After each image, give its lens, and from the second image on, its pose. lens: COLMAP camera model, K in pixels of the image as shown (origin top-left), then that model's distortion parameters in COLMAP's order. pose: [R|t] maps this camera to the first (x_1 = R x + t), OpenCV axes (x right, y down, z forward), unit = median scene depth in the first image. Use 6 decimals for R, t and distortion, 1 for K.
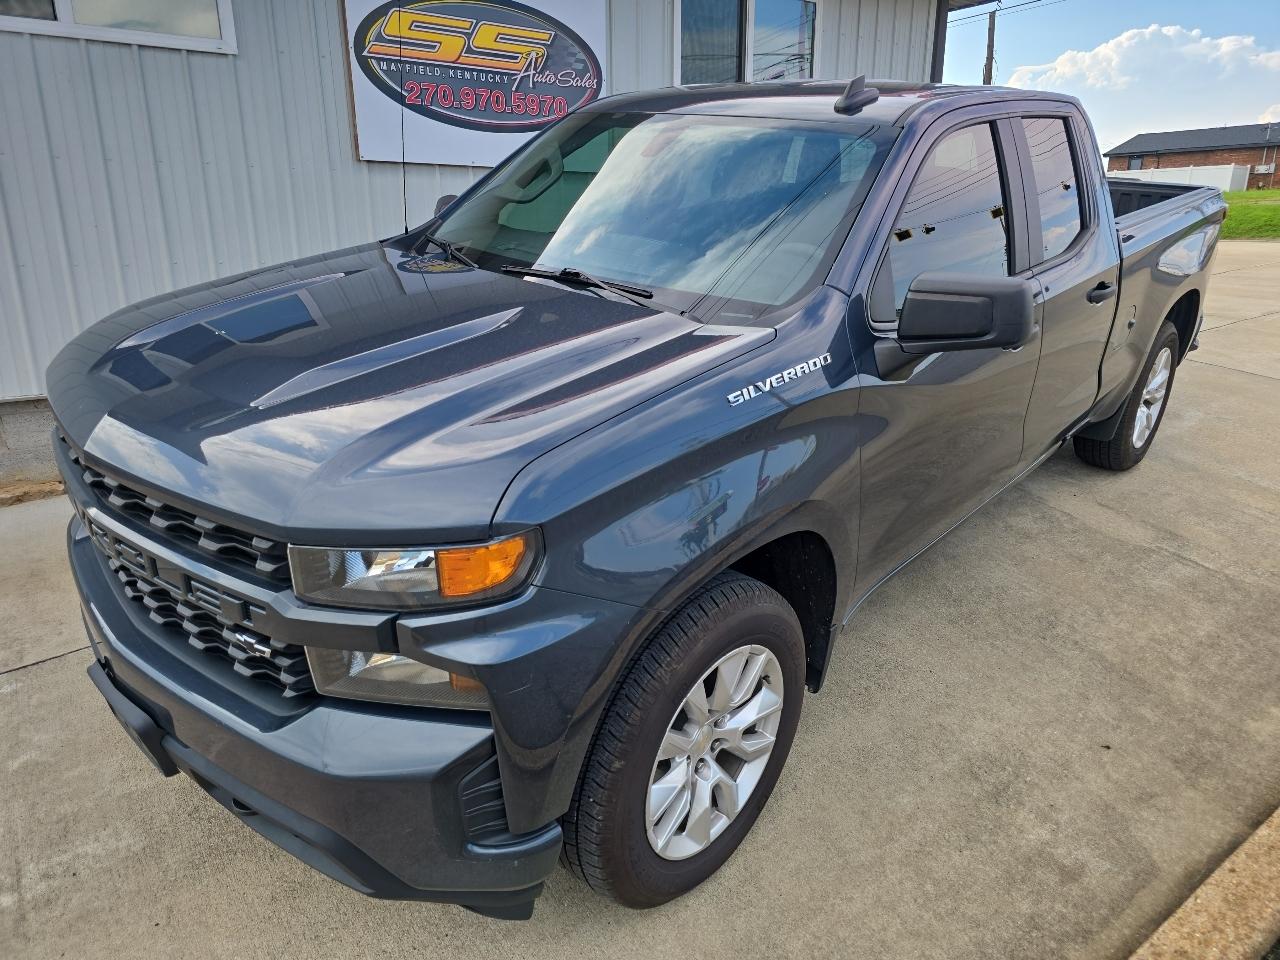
lens RADIAL K [[867.5, 0, 636.2], [0, 867.5, 482.5], [0, 0, 1]] dist [0.046445, -0.045486]
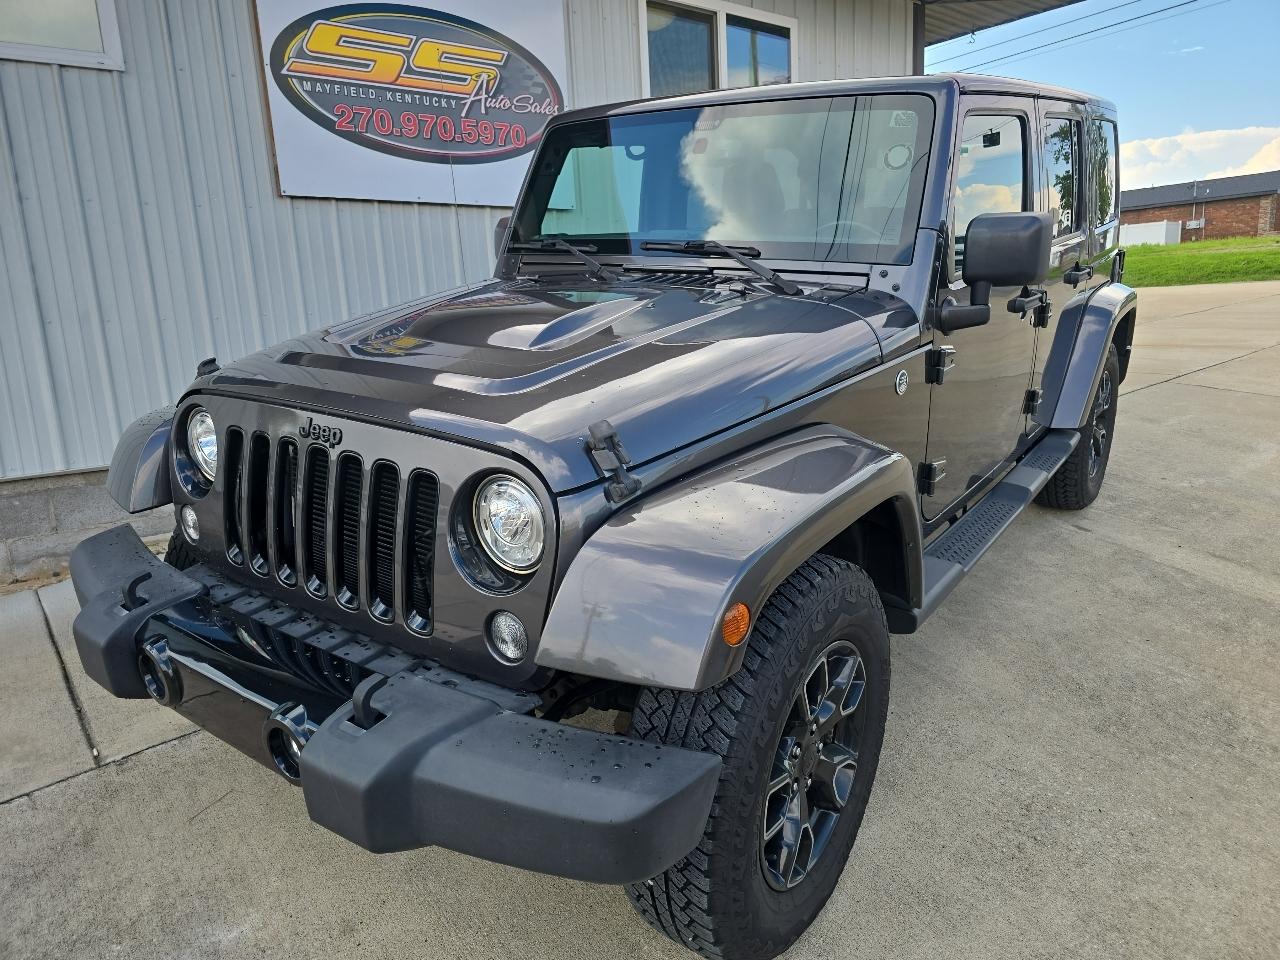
lens RADIAL K [[867.5, 0, 636.2], [0, 867.5, 482.5], [0, 0, 1]] dist [0.046445, -0.045486]
pose [[0.997668, -0.054498, 0.041087, -0.025543], [0.057959, 0.994401, -0.088357, -0.001415], [-0.036042, 0.090533, 0.995241, 0.171372]]
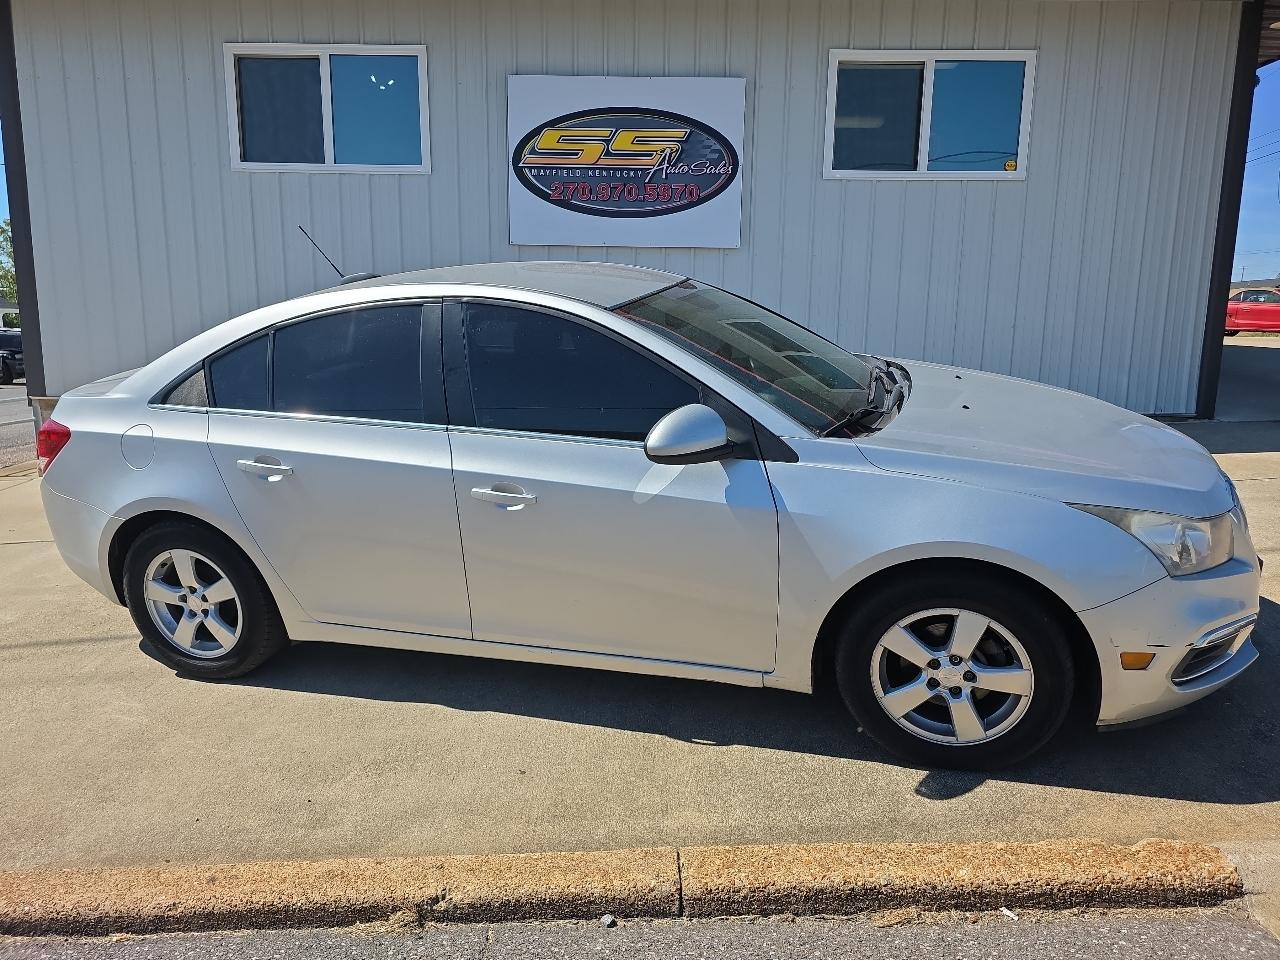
lens RADIAL K [[867.5, 0, 636.2], [0, 867.5, 482.5], [0, 0, 1]] dist [0.046445, -0.045486]
pose [[0.804469, 0.119487, -0.581853, 0.595815], [-0.177111, 0.983253, -0.042958, -0.002073], [0.566976, 0.137611, 0.812159, 0.106748]]
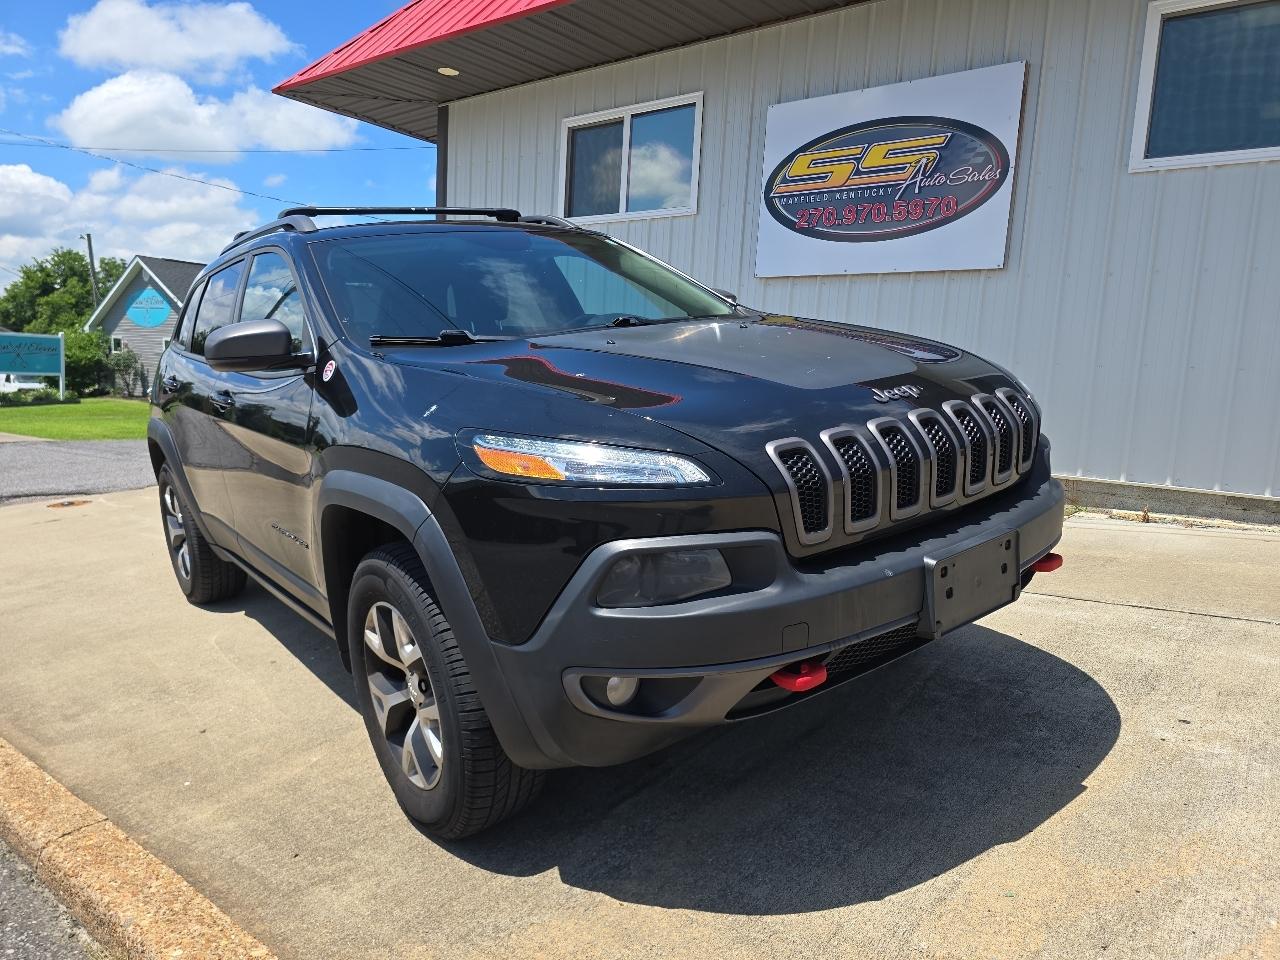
lens RADIAL K [[867.5, 0, 636.2], [0, 867.5, 482.5], [0, 0, 1]] dist [0.046445, -0.045486]
pose [[0.271851, 0.133150, -0.953084, 0.815529], [-0.313053, 0.948750, 0.043252, -0.090730], [0.909997, 0.286608, 0.299602, 0.537142]]
